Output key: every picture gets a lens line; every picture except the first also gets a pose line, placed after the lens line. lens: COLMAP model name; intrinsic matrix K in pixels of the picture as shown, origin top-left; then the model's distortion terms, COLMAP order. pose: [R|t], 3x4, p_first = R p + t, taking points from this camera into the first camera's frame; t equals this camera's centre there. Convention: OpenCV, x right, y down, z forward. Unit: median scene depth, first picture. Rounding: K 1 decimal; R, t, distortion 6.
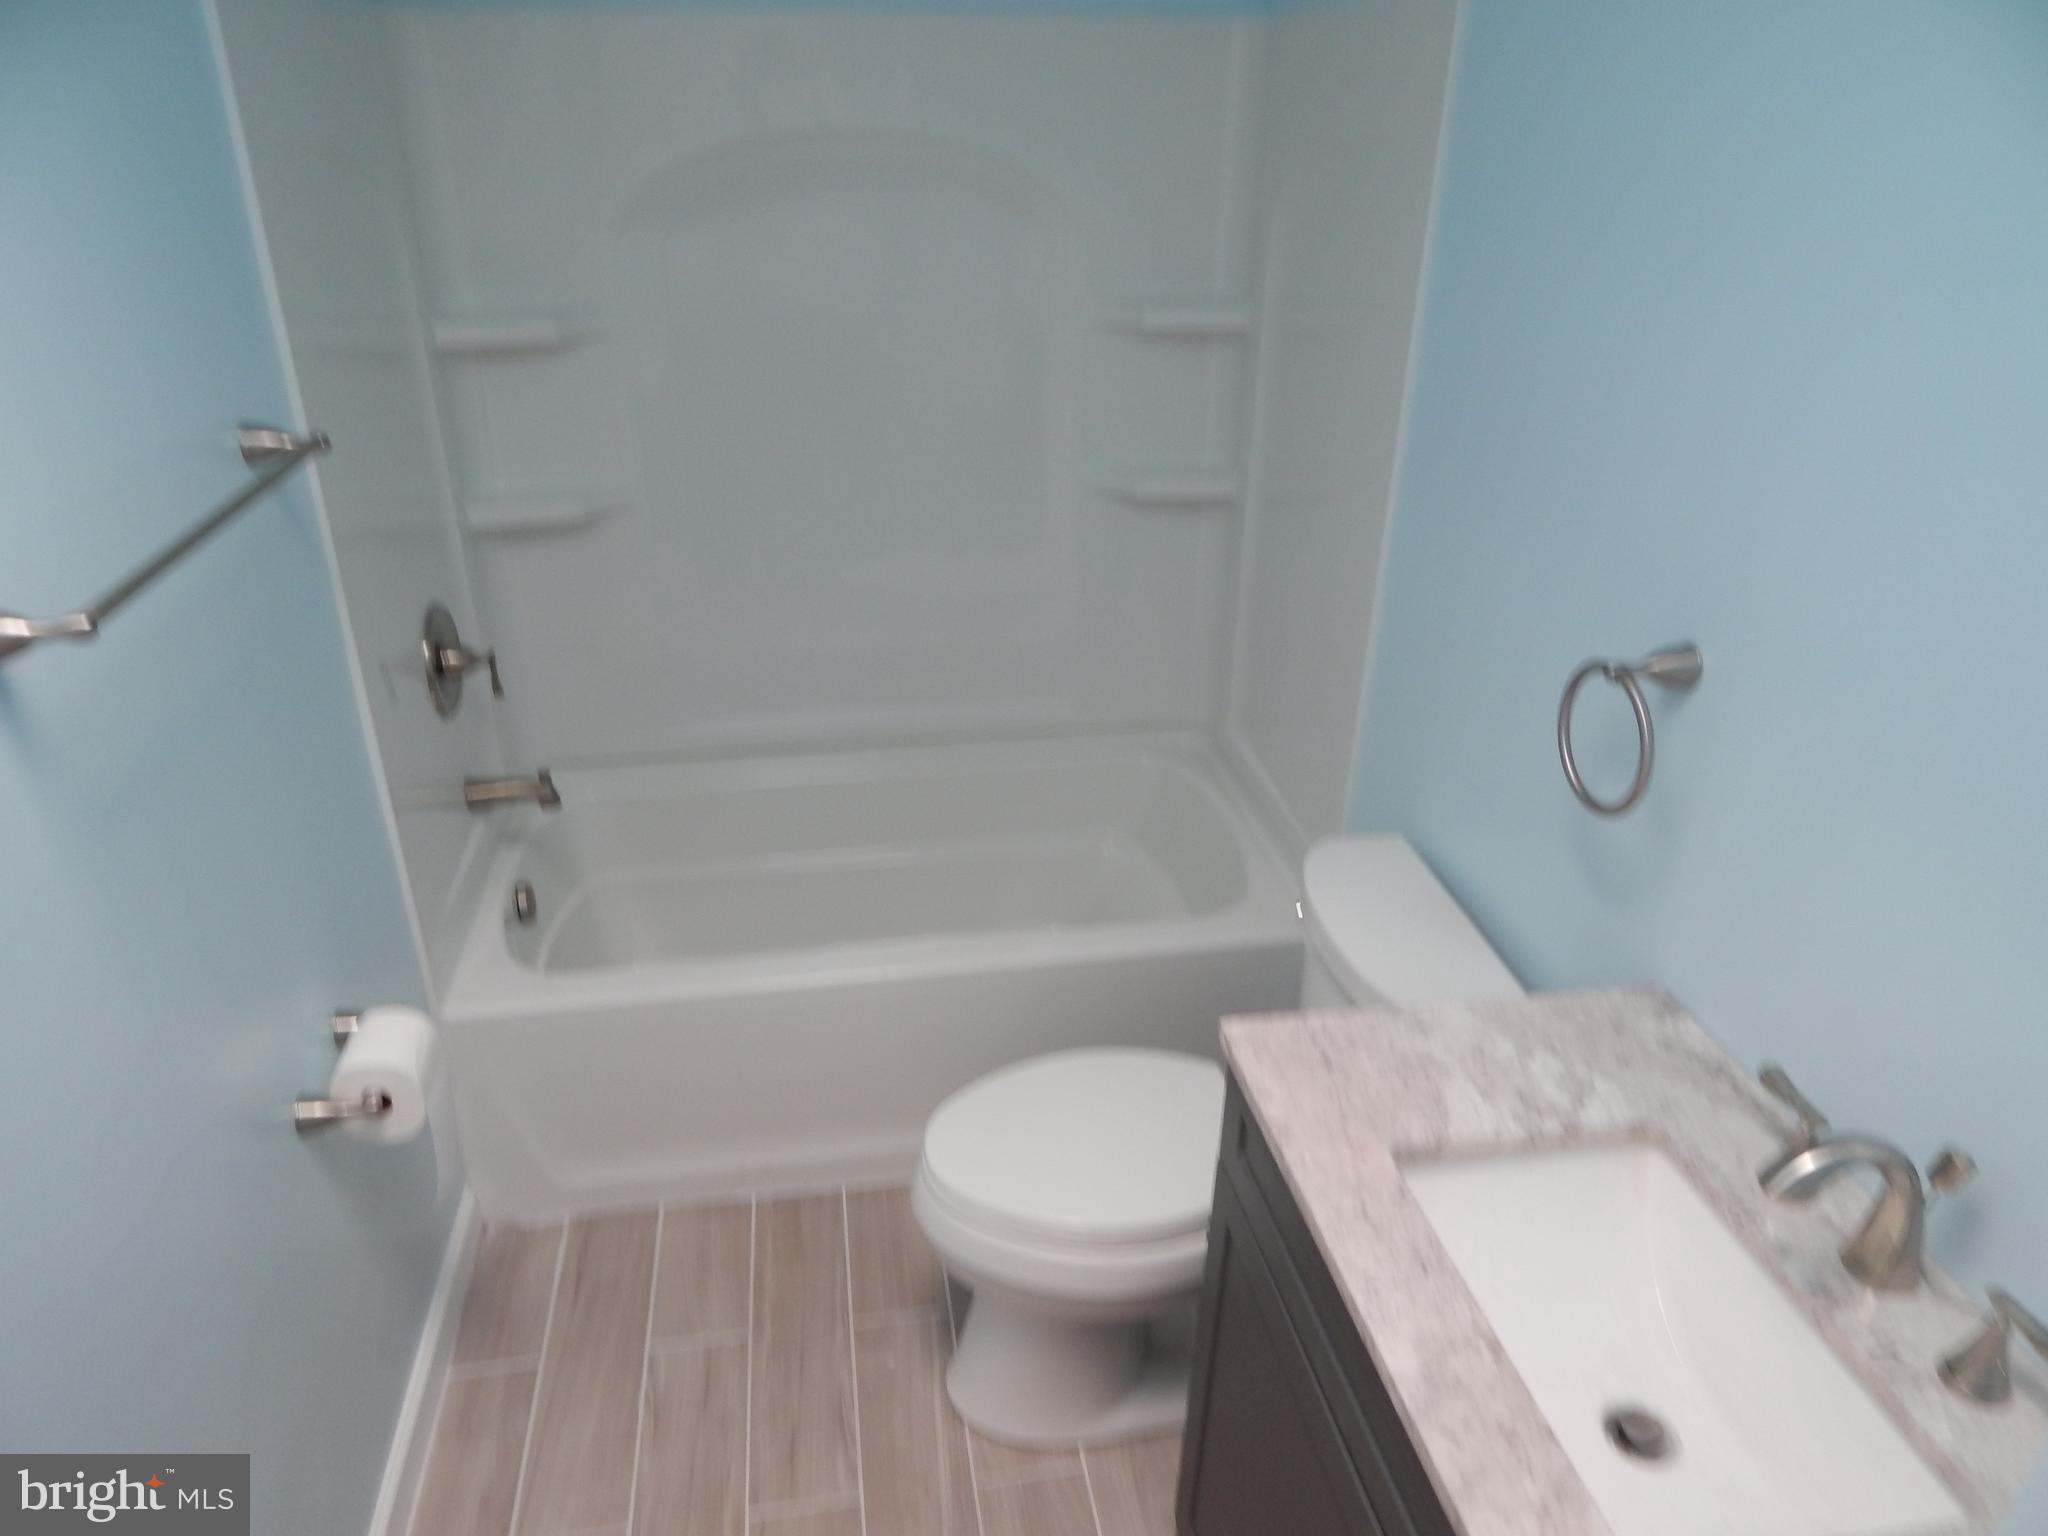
lens RADIAL K [[1344.3, 0, 1024.5], [0, 1344.3, 765.2], [0, 0, 1]] dist [0.000505, 0.004071]
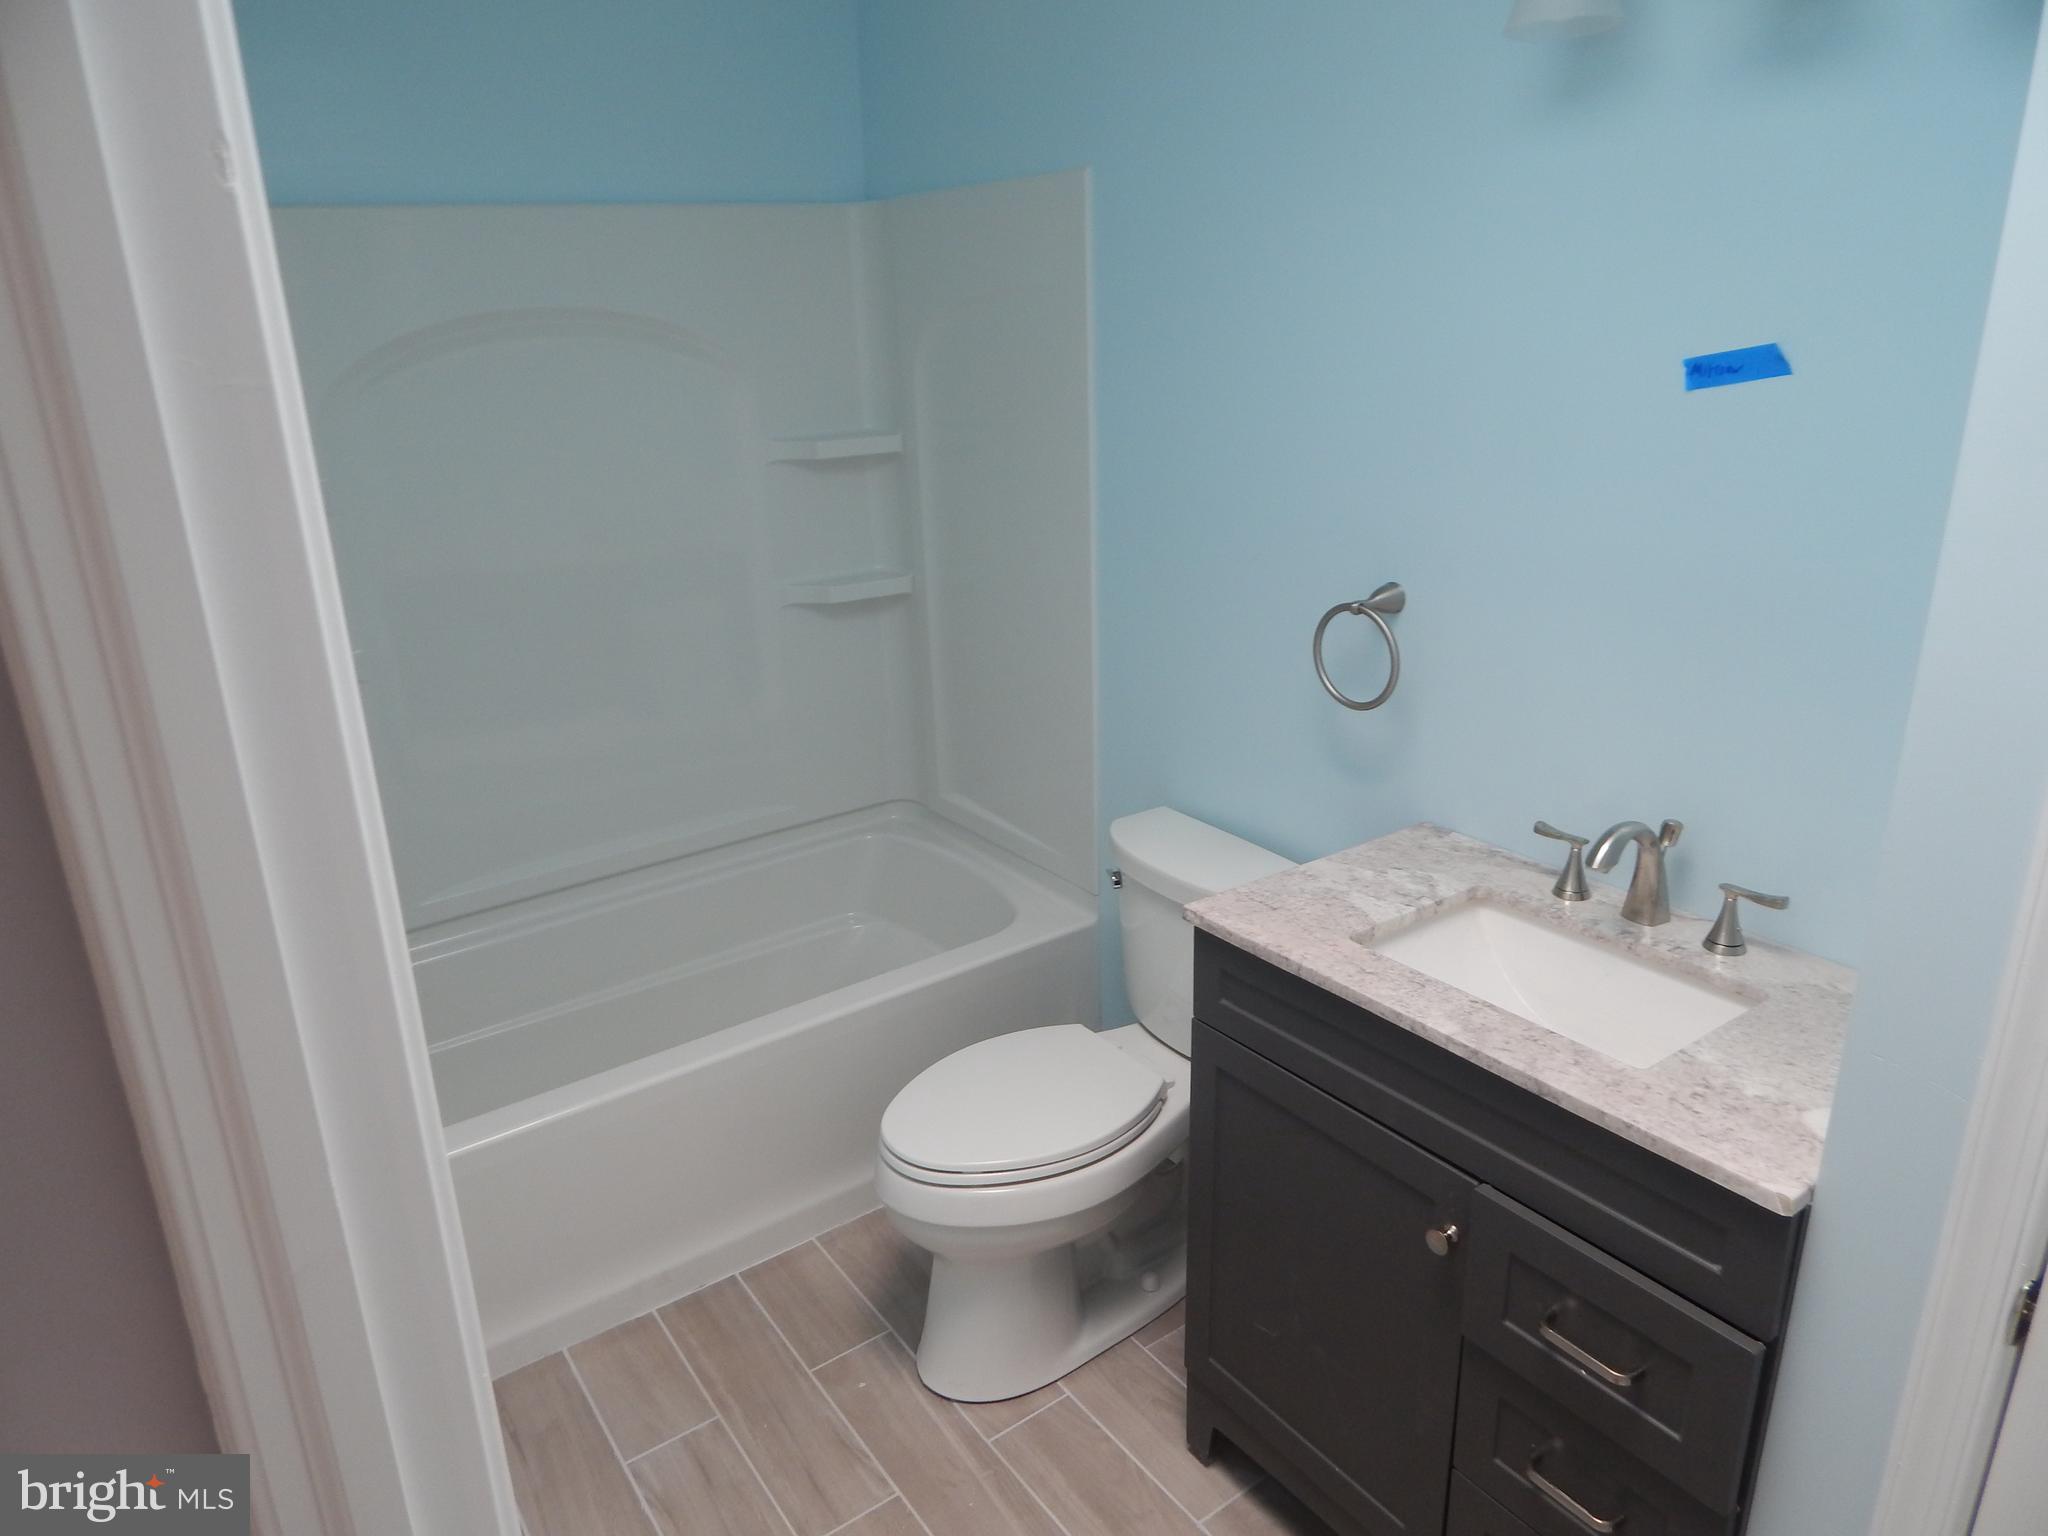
lens RADIAL K [[1344.3, 0, 1021.7], [0, 1344.3, 771.0], [0, 0, 1]] dist [0.000505, 0.004071]
pose [[0.898404, -0.182802, 0.399316, -0.489915], [0.233568, 0.968881, -0.081951, 0.134882], [-0.371909, 0.166893, 0.913143, -0.153148]]
